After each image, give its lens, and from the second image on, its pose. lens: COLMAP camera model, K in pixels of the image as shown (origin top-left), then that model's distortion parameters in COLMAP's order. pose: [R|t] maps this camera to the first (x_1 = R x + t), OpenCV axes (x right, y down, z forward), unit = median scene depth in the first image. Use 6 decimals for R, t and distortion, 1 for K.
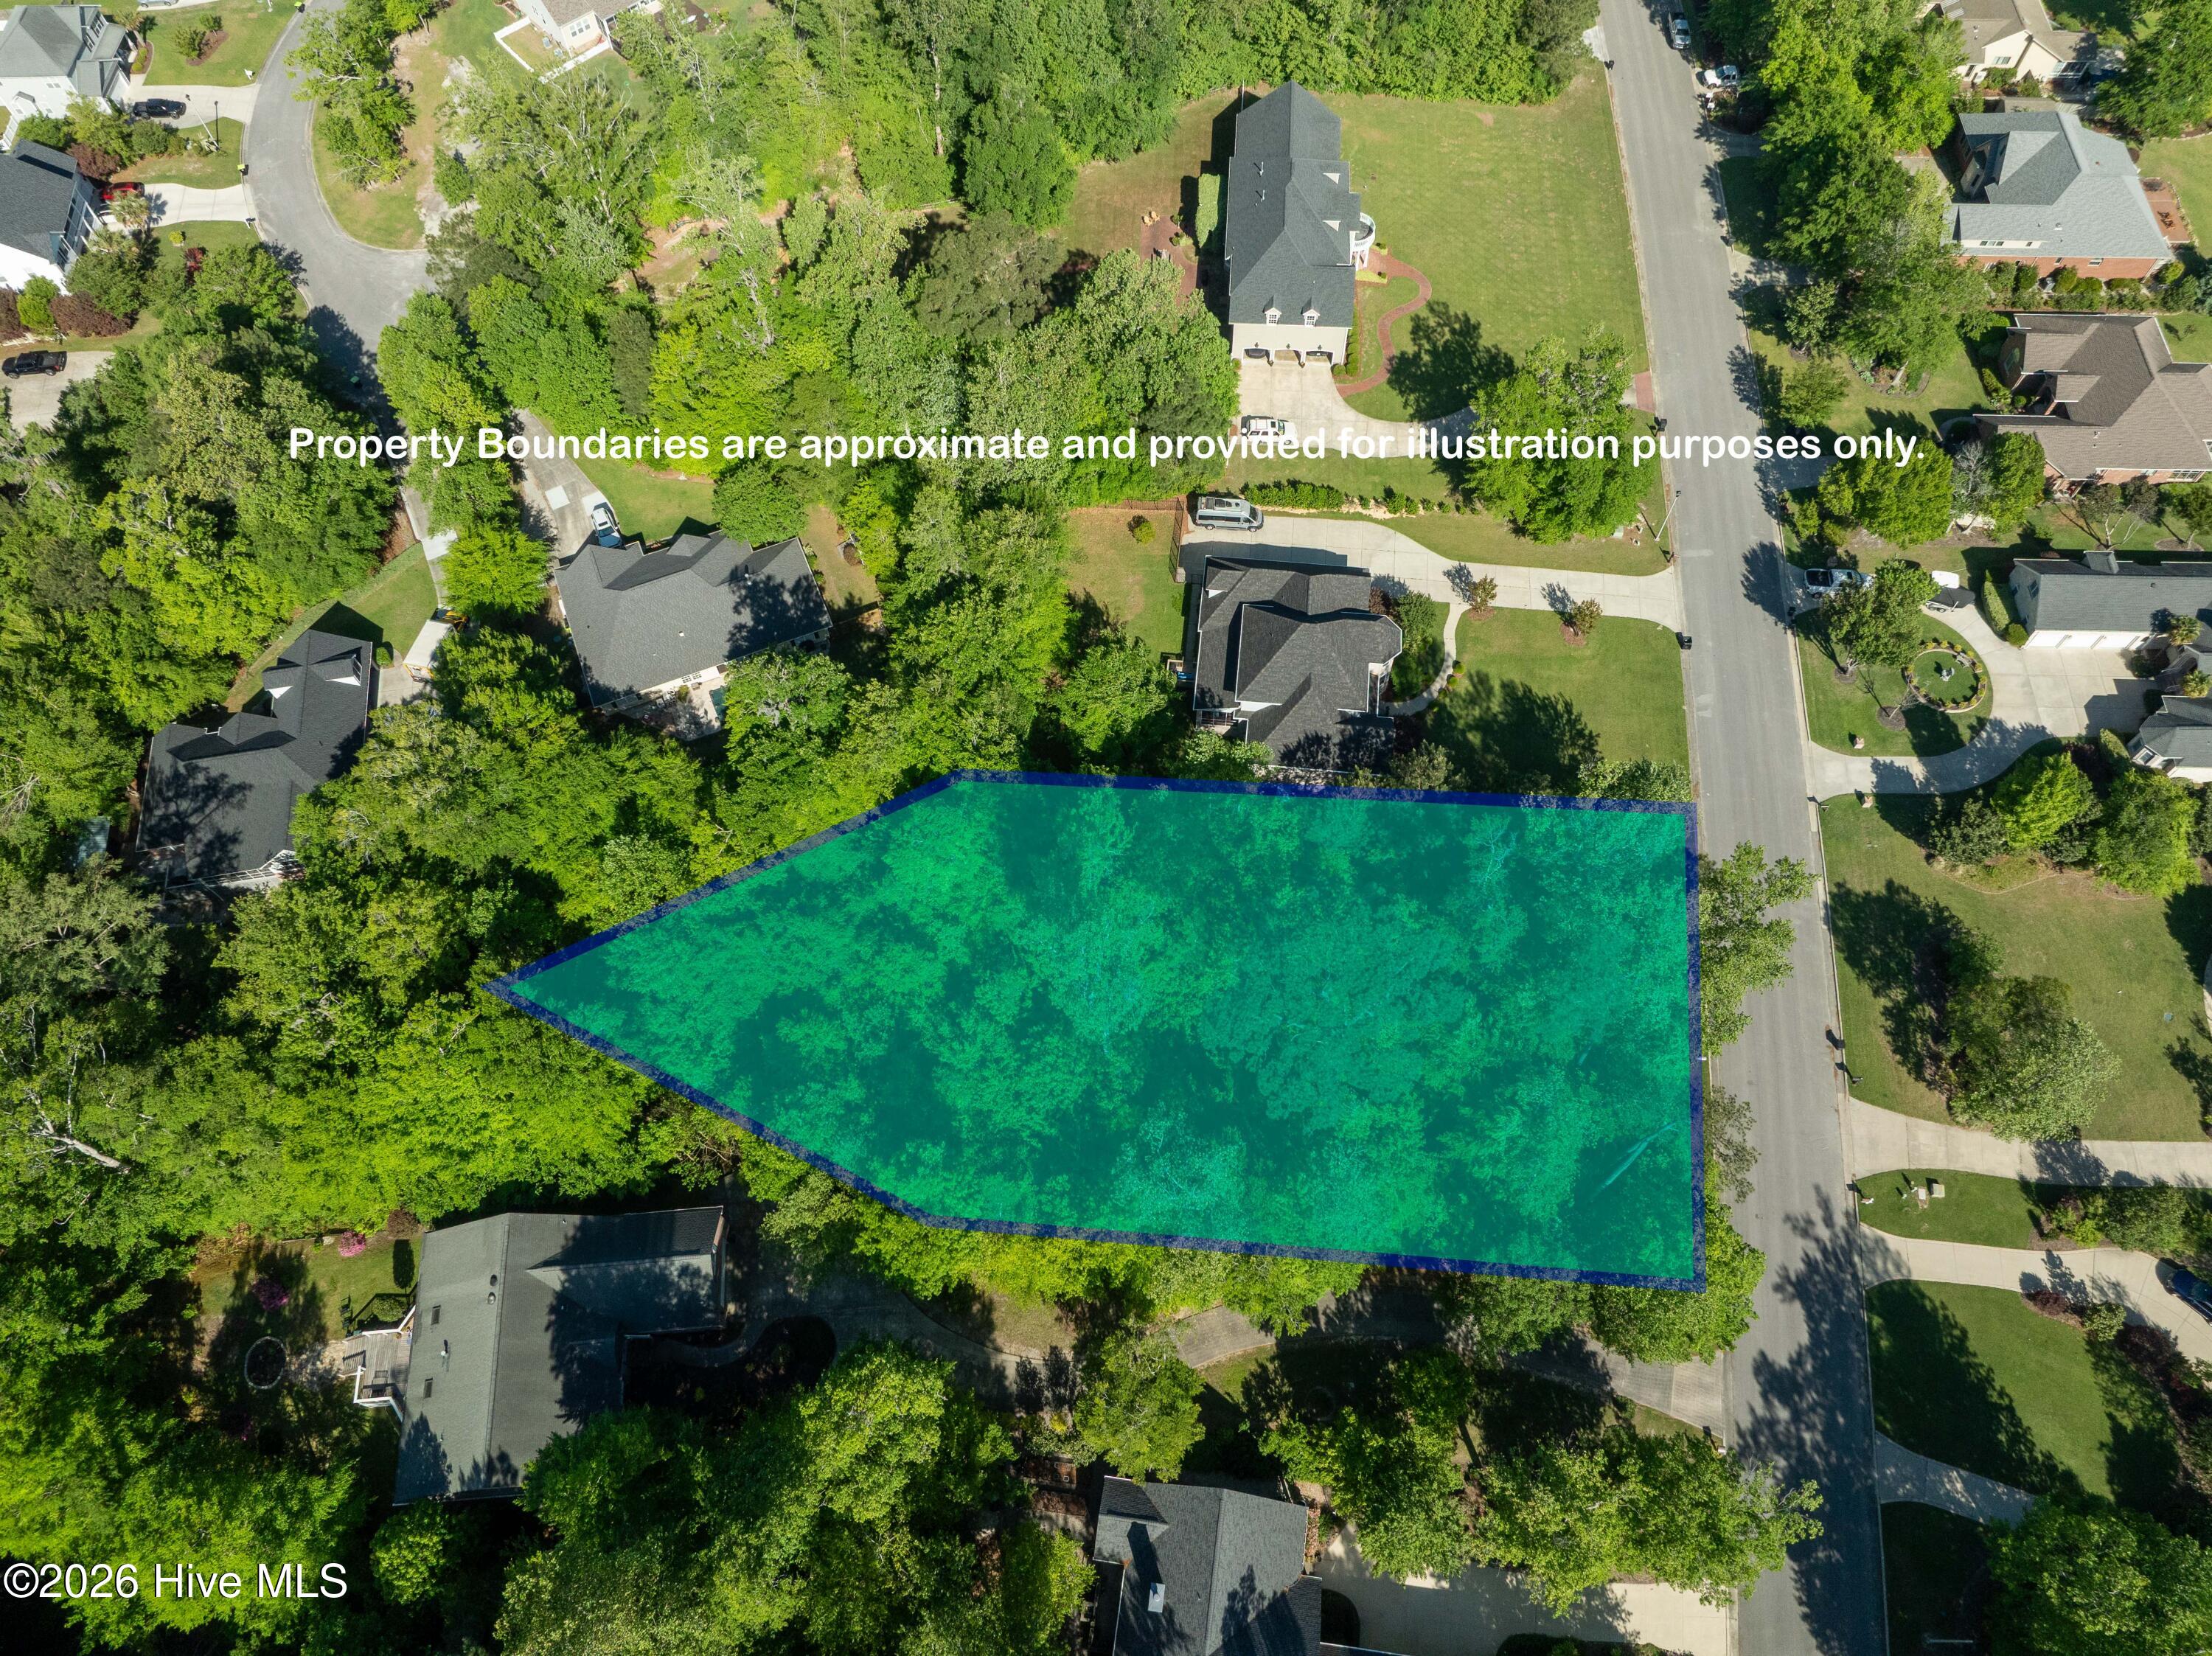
lens RADIAL K [[1563.0, 0, 1128.4], [0, 1563.0, 818.5], [0, 0, 1]] dist [-0.046978, 0.013629]
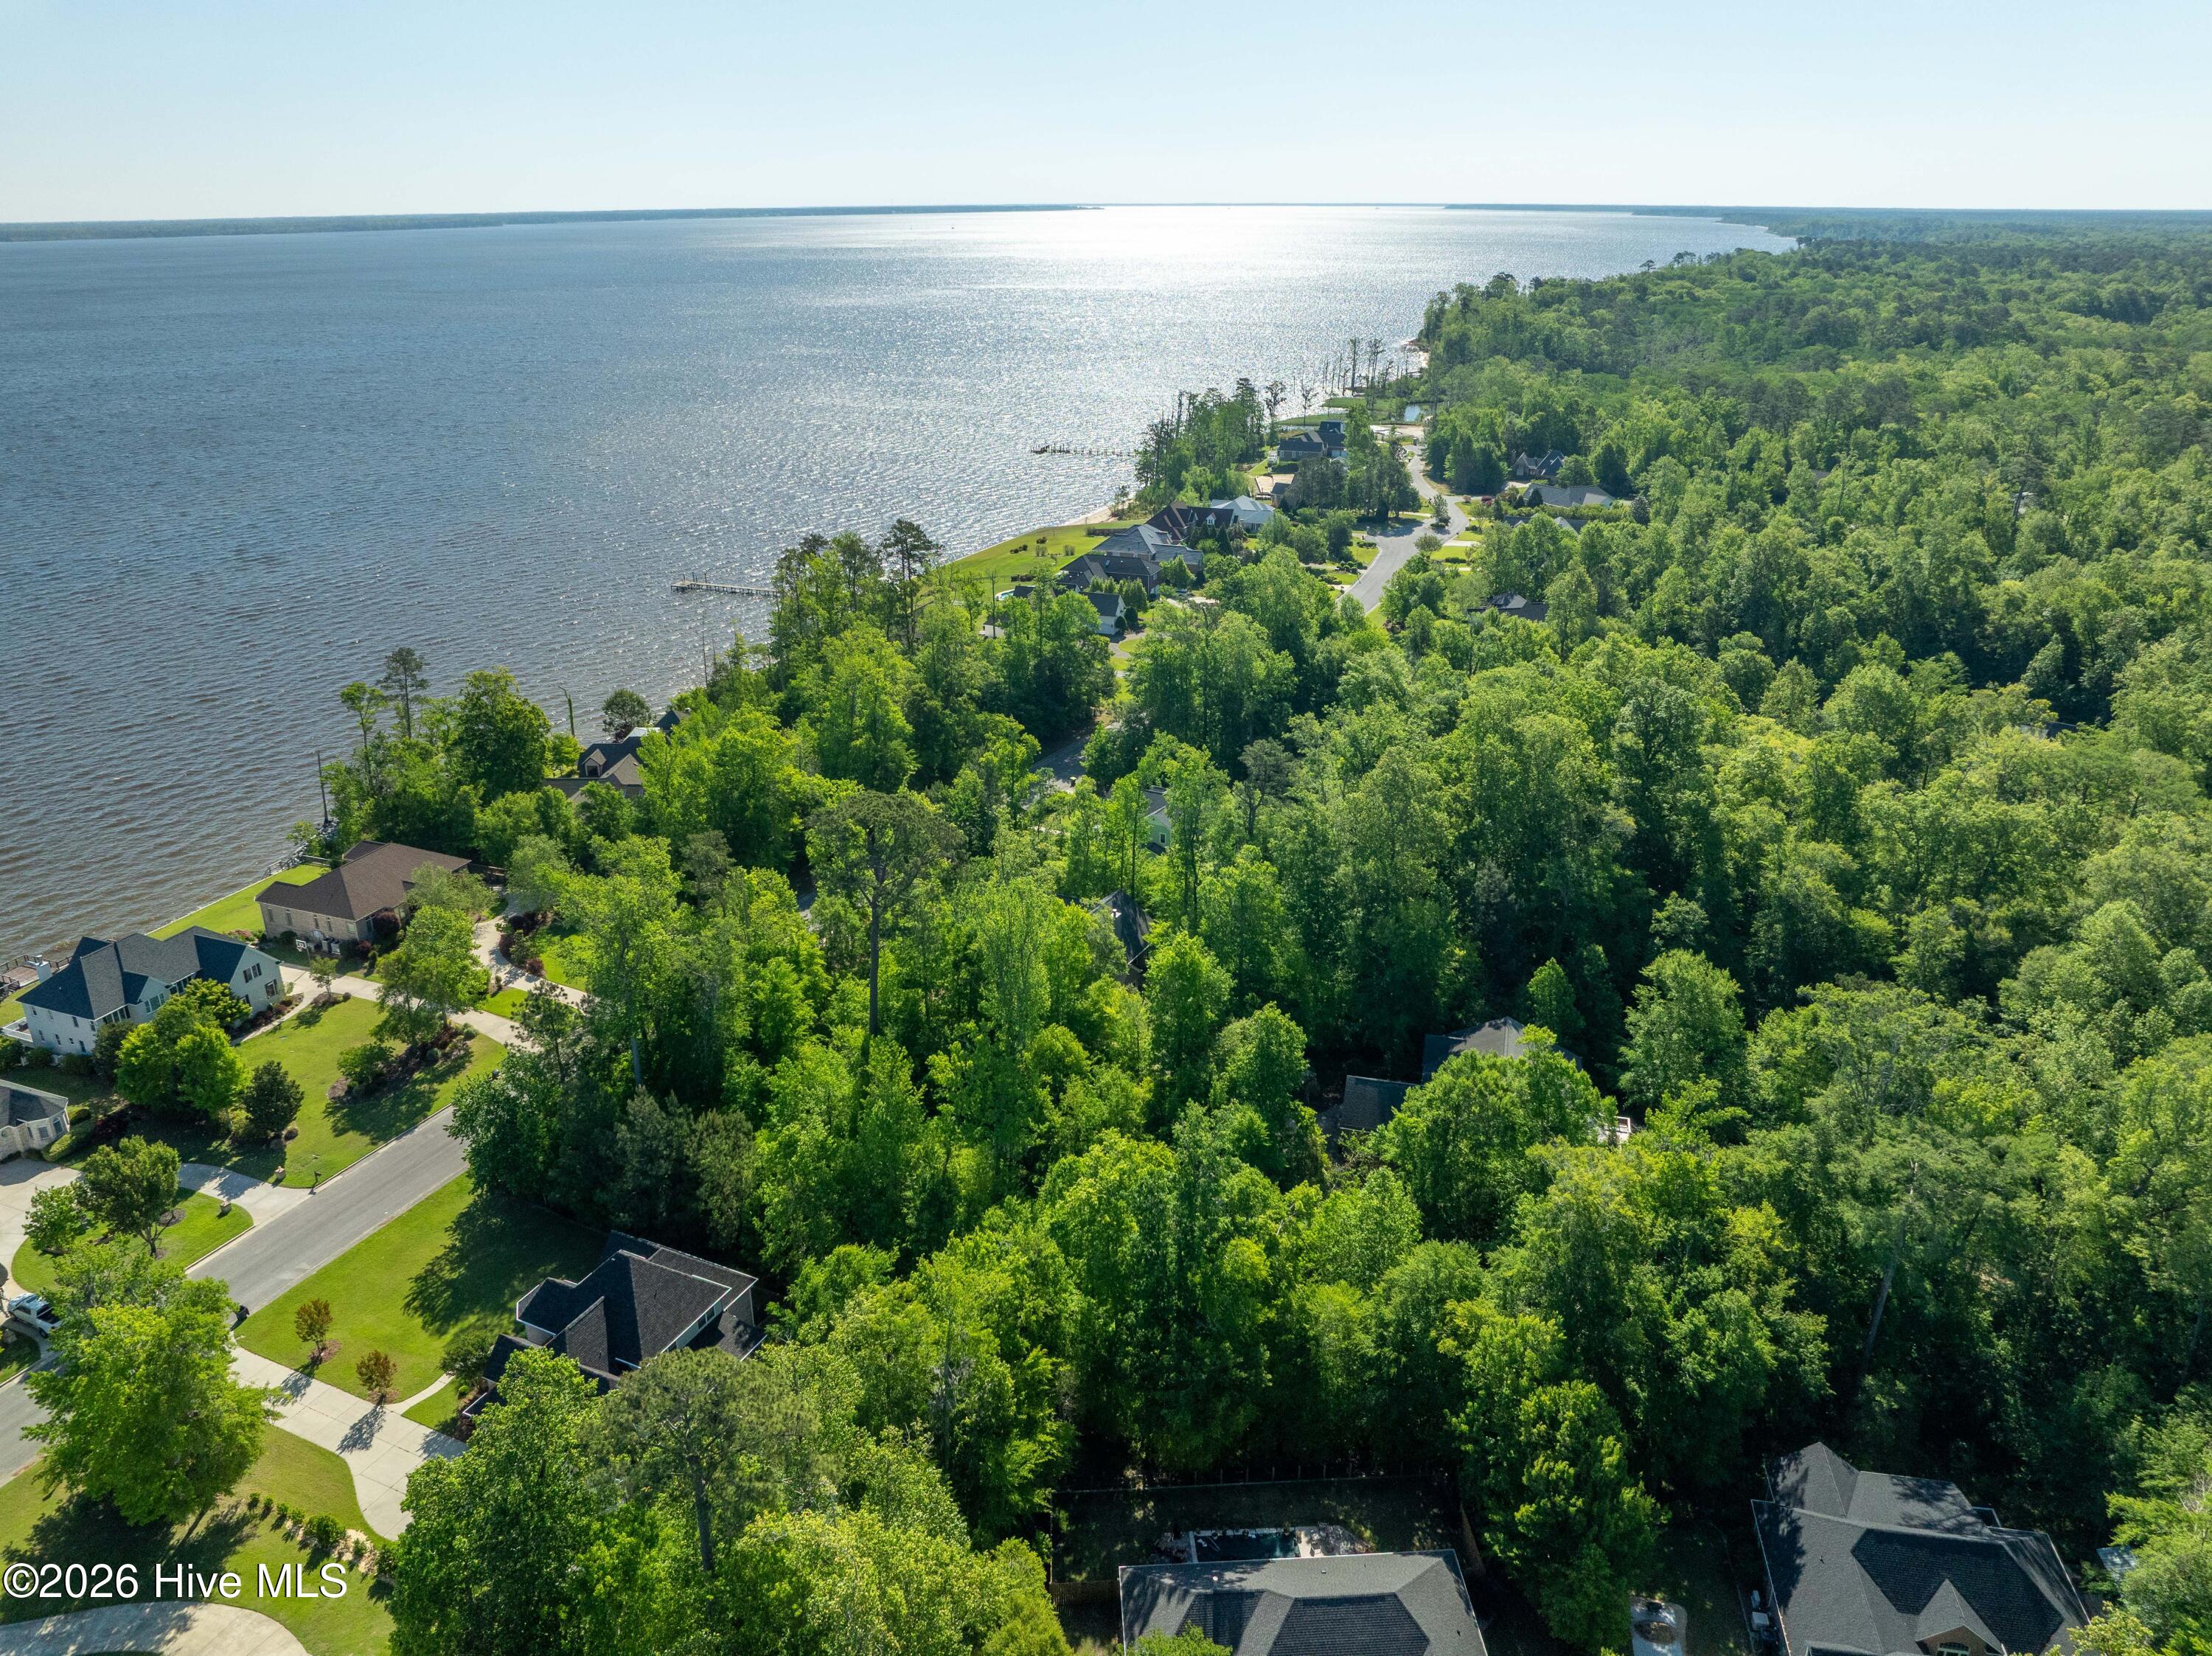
lens RADIAL K [[1563.0, 0, 1119.7], [0, 1563.0, 831.7], [0, 0, 1]] dist [-0.046978, 0.013629]
pose [[-0.943185, -0.105815, 0.314969, -0.406808], [0.302213, 0.120773, 0.945559, -0.903891], [-0.138094, 0.987024, -0.081932, 0.779144]]
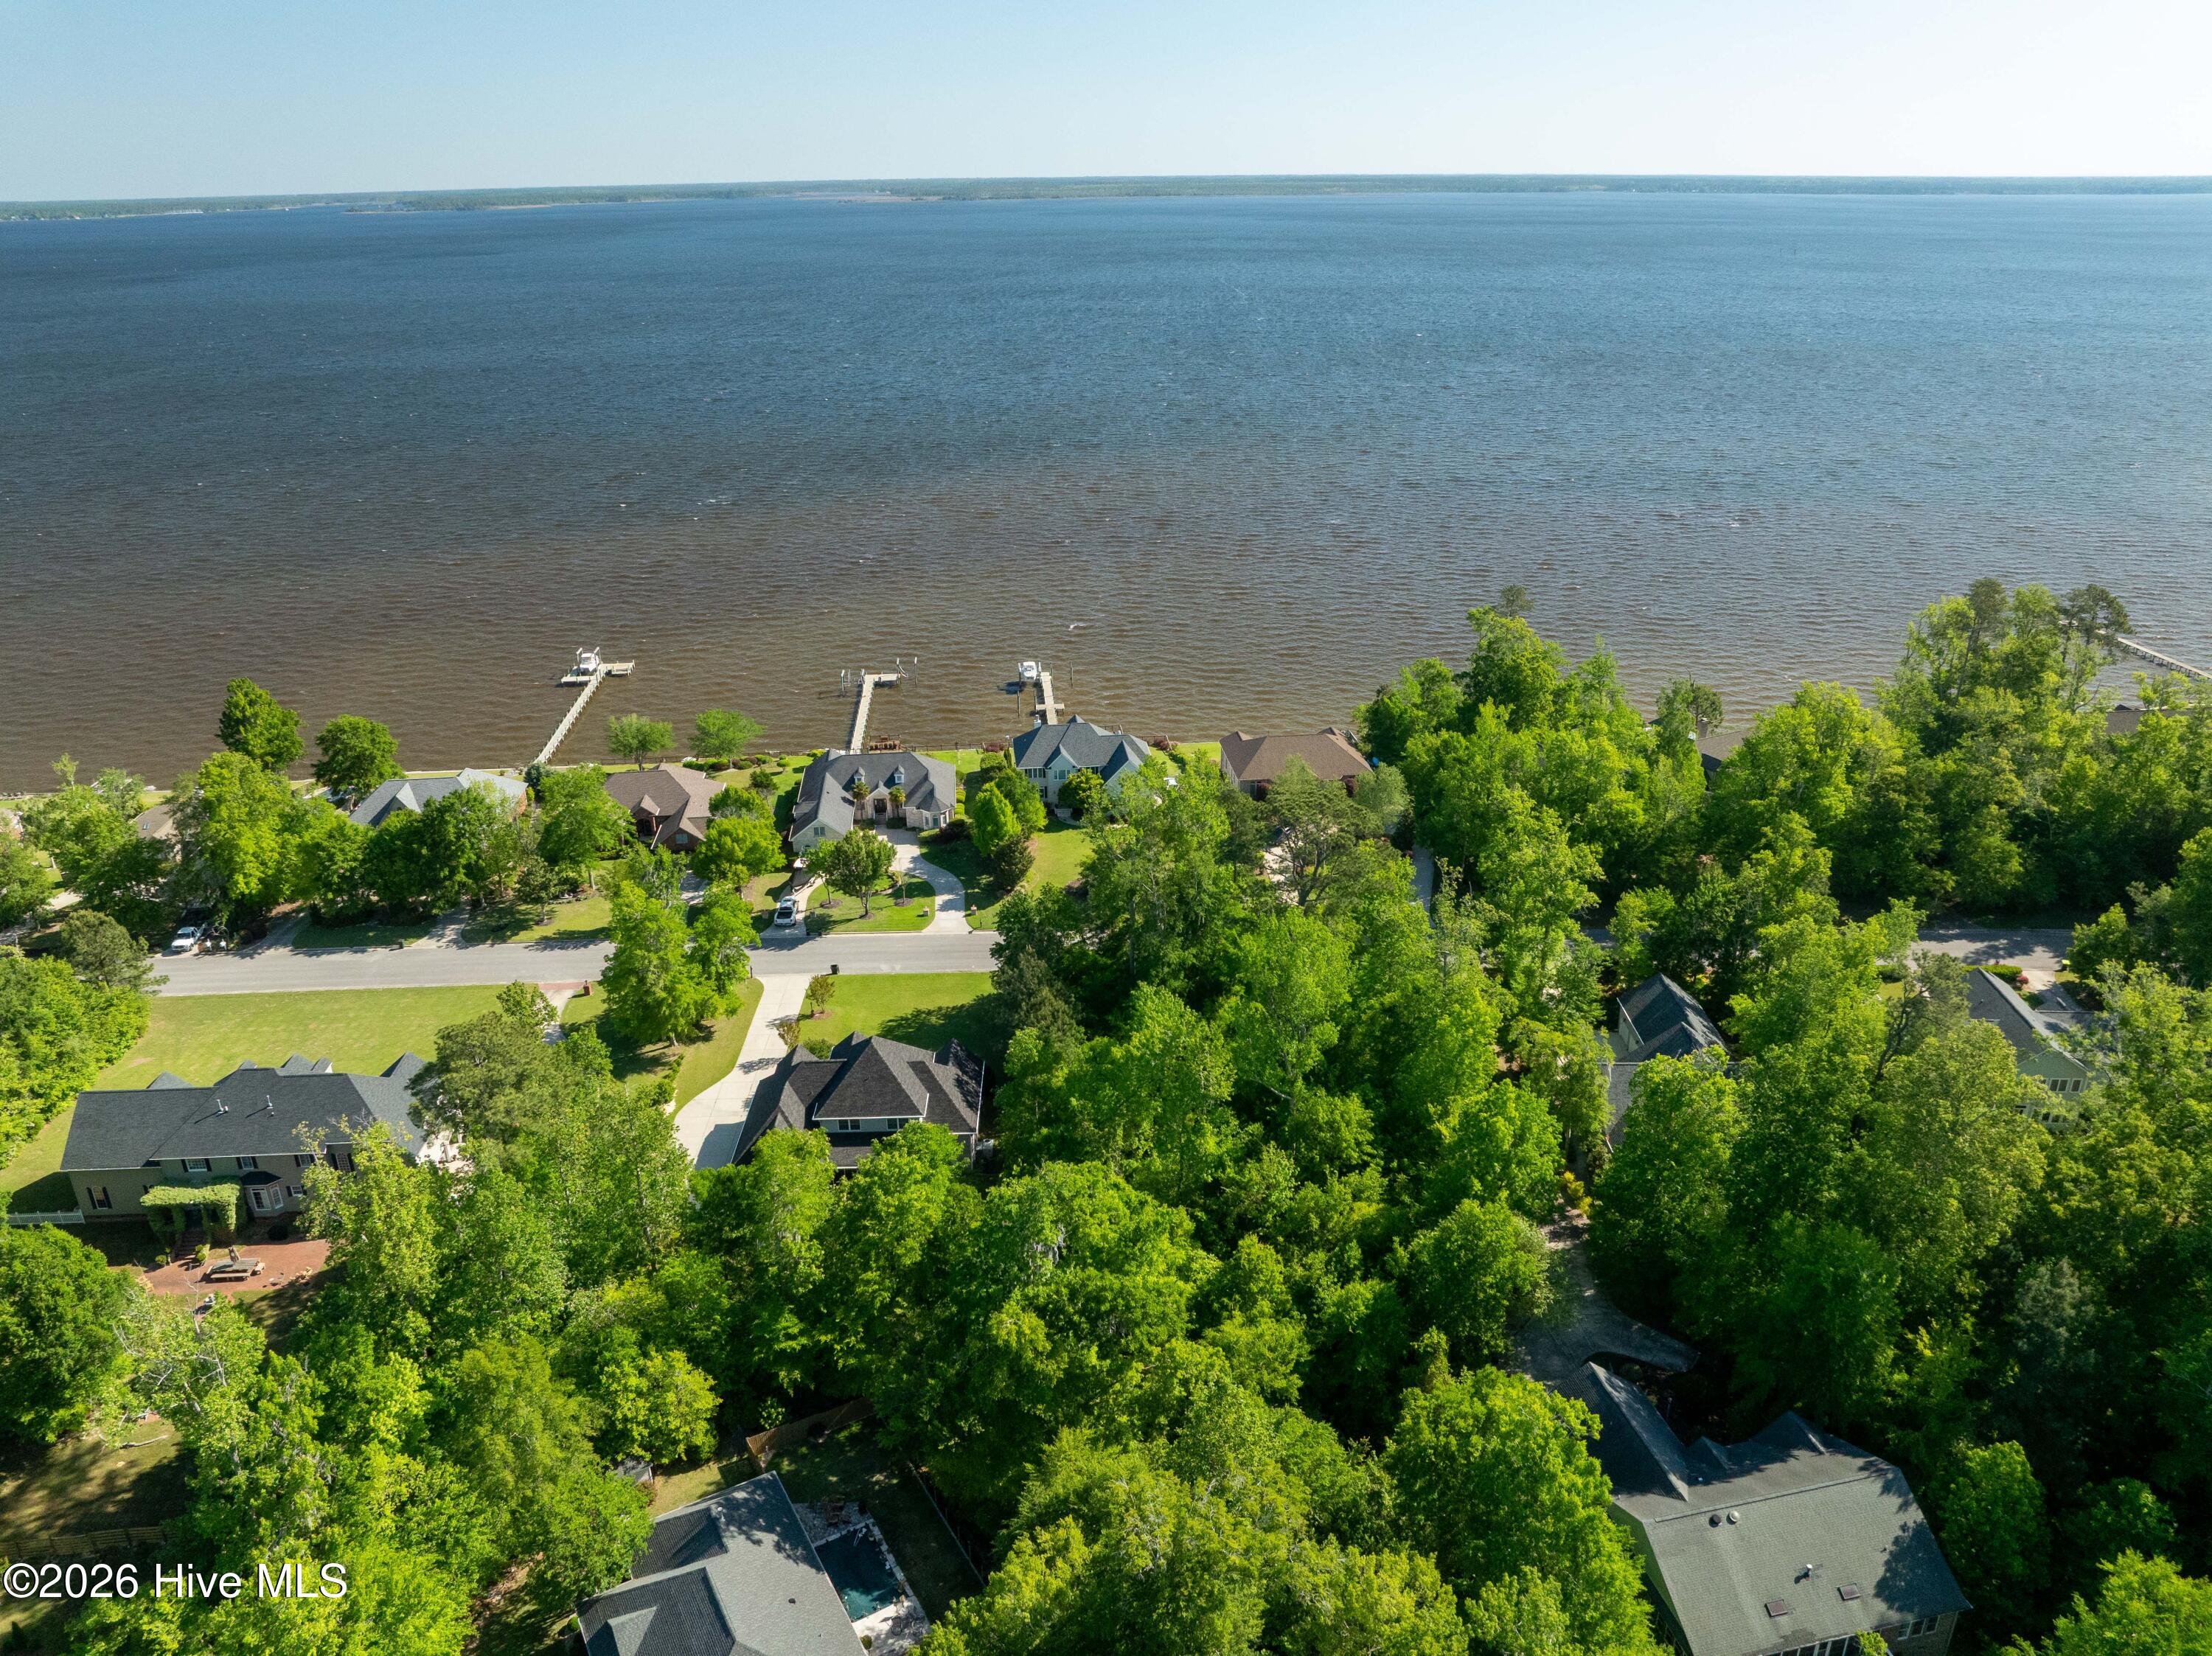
lens RADIAL K [[1563.0, 0, 1122.2], [0, 1563.0, 834.4], [0, 0, 1]] dist [-0.046978, 0.013629]
pose [[-0.132058, -0.375393, 0.917410, -0.853005], [0.879704, 0.382143, 0.282999, -0.331017], [-0.456817, 0.844421, 0.279769, 0.479347]]
